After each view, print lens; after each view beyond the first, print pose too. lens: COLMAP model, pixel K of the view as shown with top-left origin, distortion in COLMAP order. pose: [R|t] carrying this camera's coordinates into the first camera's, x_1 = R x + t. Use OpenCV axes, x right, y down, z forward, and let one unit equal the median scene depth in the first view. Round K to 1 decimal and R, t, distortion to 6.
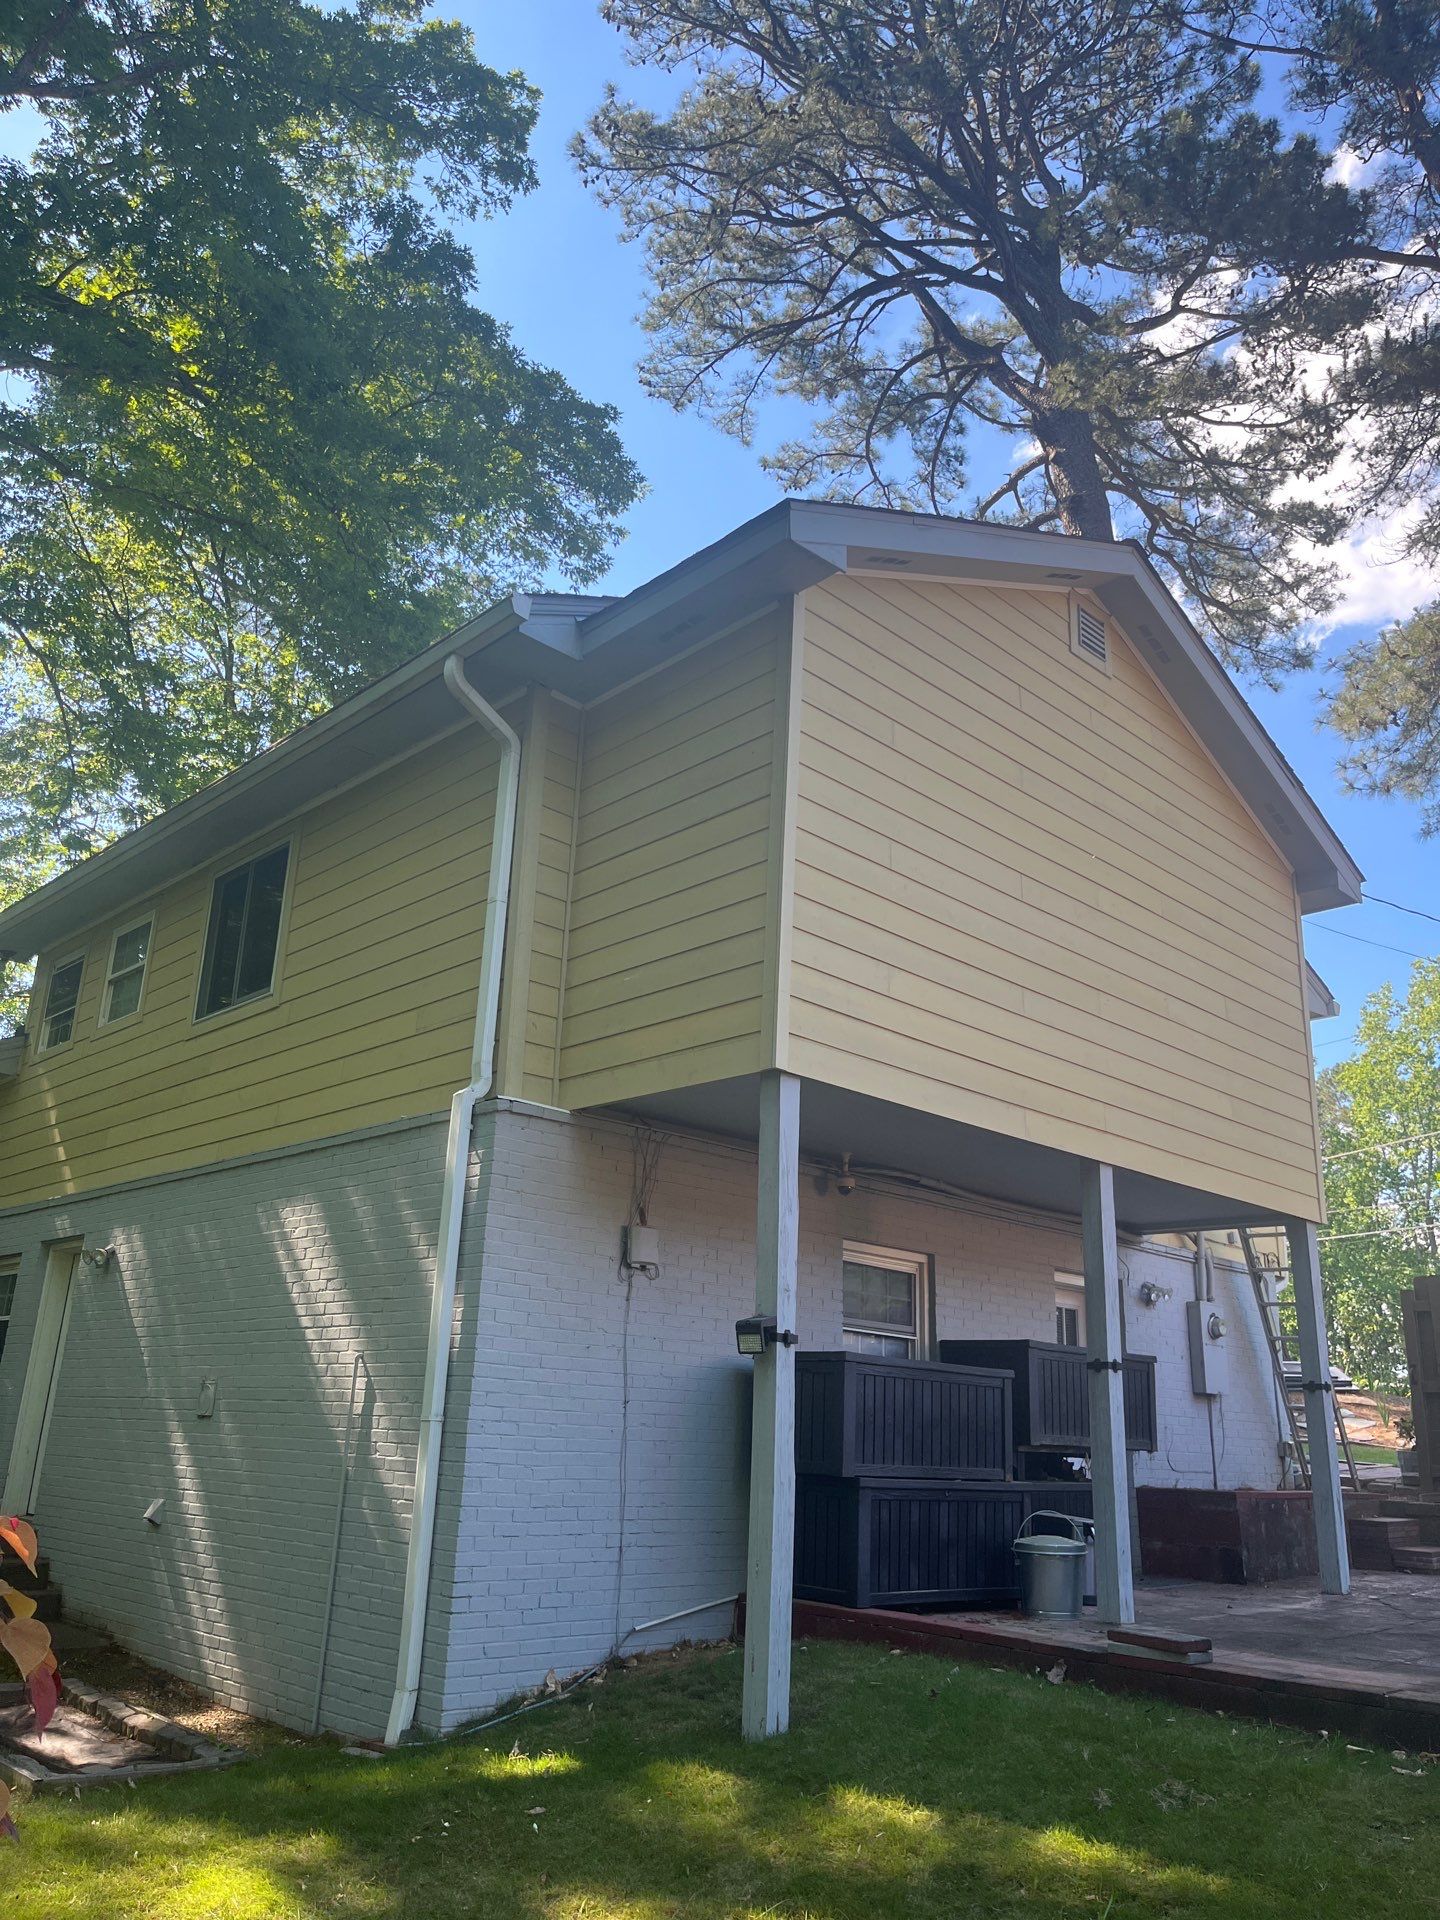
lens RADIAL K [[1439.2, 0, 711.9], [0, 1439.2, 968.1], [0, 0, 1]] dist [0.053002, -0.073416]
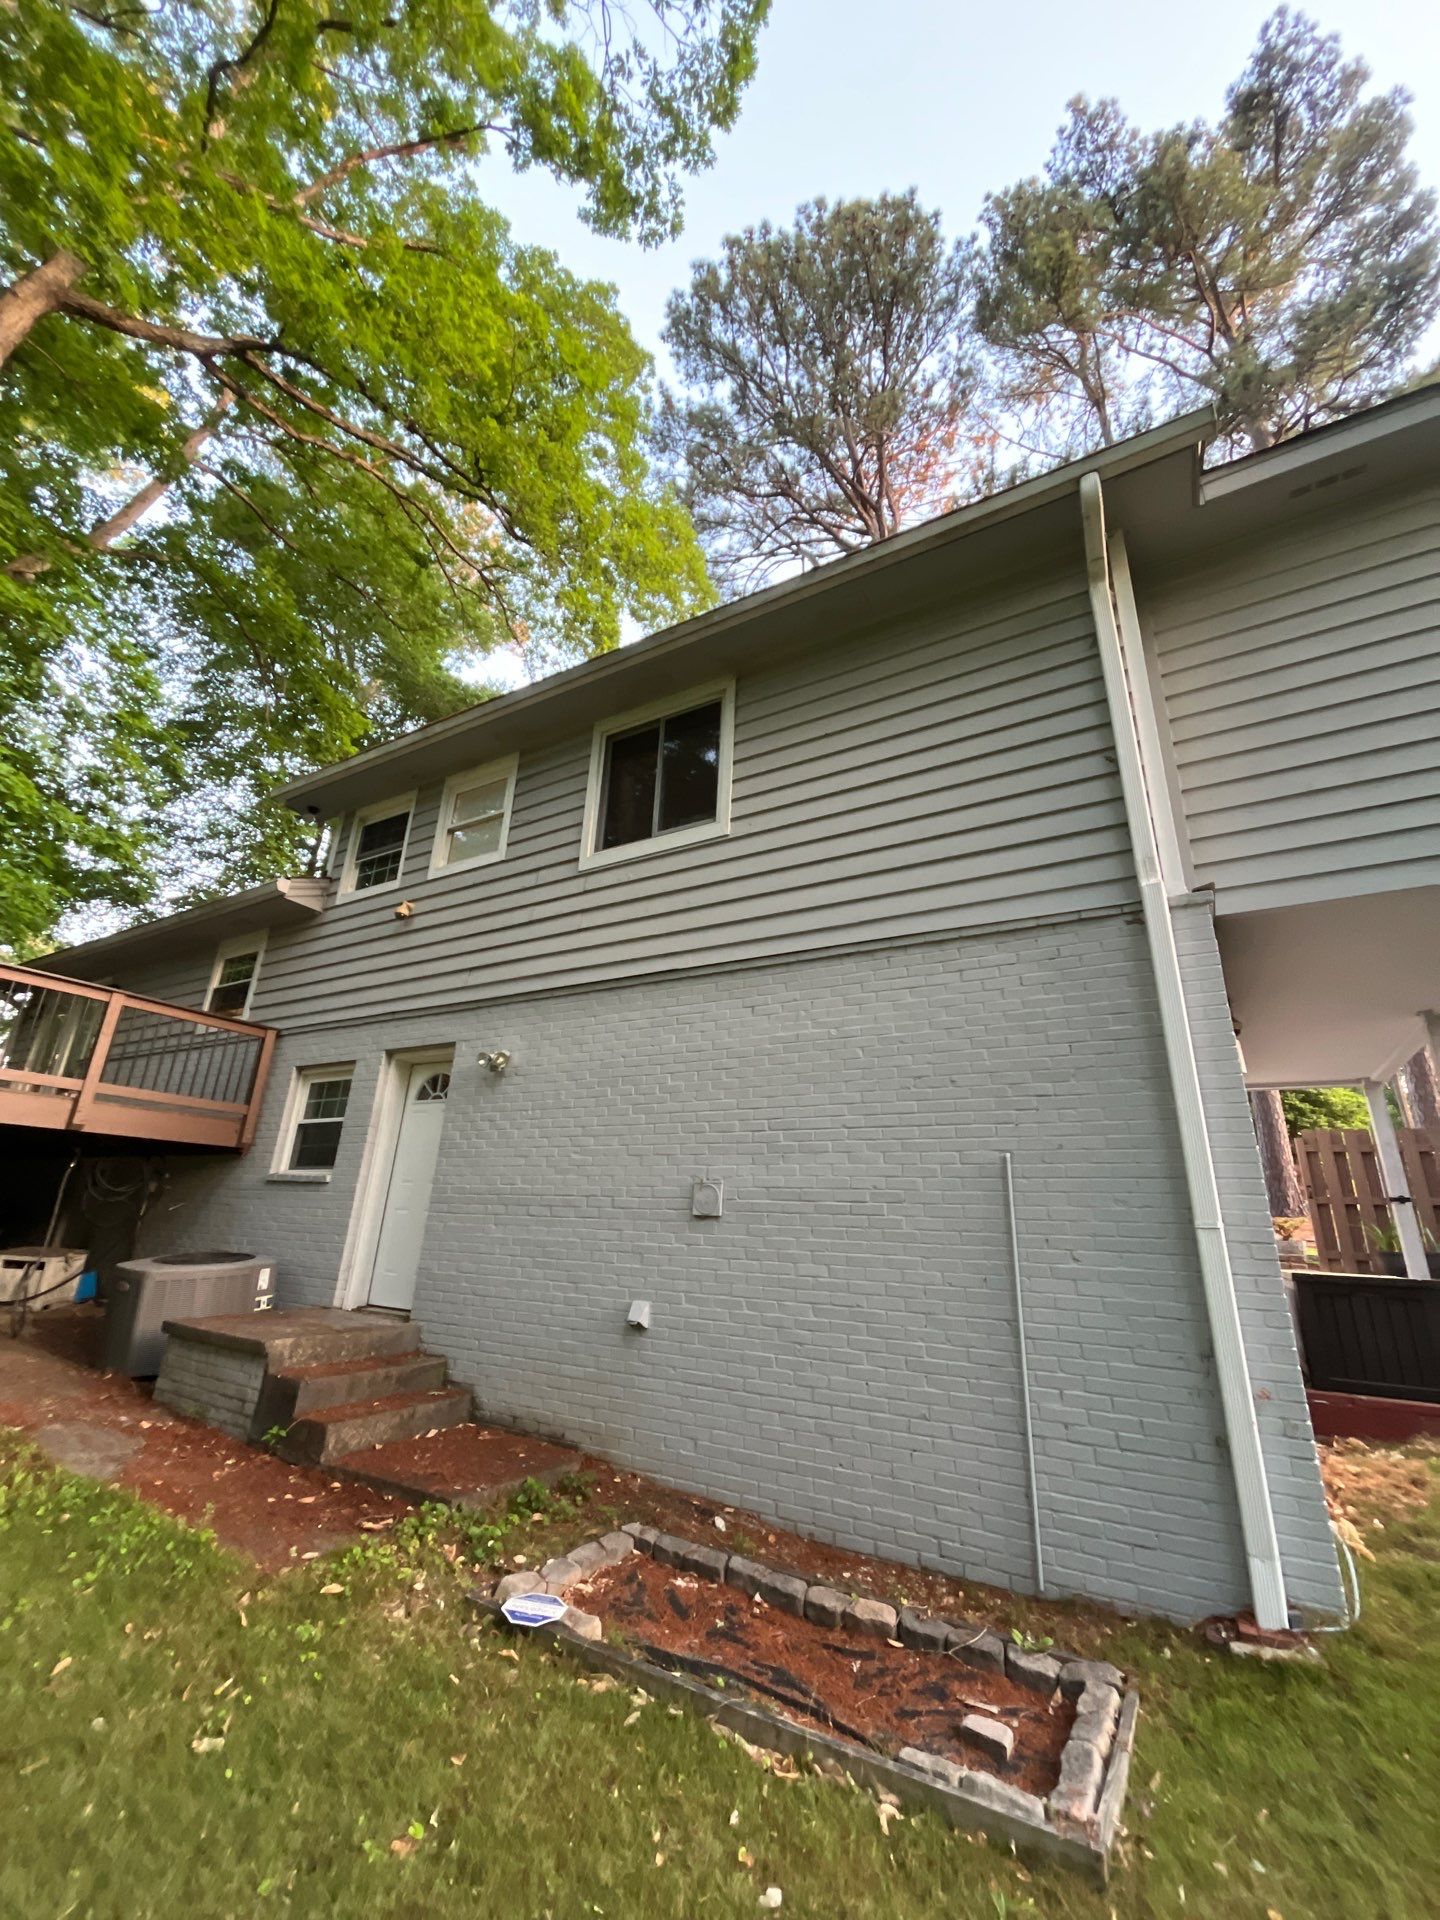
lens RADIAL K [[769.4, 0, 720.0], [0, 769.4, 960.0], [0, 0, 1]] dist [-0.002720, -0.000559]
pose [[0.960982, 0.094074, 0.260123, -0.451079], [-0.089703, 0.995556, -0.028652, 0.137615], [-0.261663, 0.004200, 0.965150, 0.454236]]
